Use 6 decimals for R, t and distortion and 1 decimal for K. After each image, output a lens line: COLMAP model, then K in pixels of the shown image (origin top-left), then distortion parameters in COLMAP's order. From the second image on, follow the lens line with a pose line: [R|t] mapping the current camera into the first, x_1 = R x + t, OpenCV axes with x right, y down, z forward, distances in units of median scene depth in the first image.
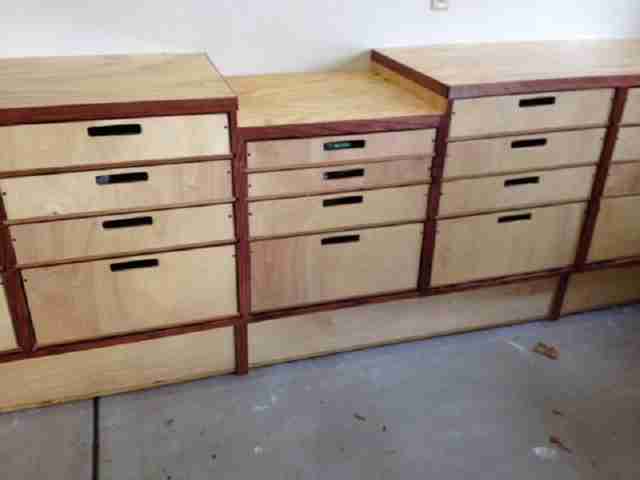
lens RADIAL K [[605.0, 0, 321.6], [0, 605.0, 241.1], [0, 0, 1]] dist [0.048348, 0.000000]
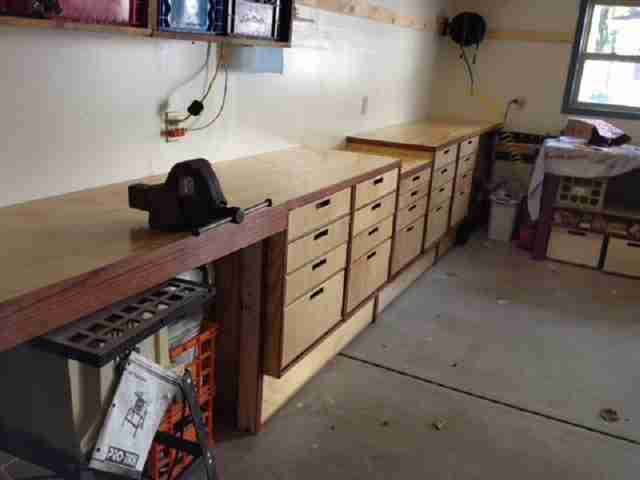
lens RADIAL K [[605.0, 0, 319.6], [0, 605.0, 237.4], [0, 0, 1]] dist [0.048348, 0.000000]
pose [[0.686351, -0.192181, 0.701420, -1.478339], [0.290922, 0.956480, -0.022608, -0.017498], [-0.666549, 0.219576, 0.712390, -0.162133]]
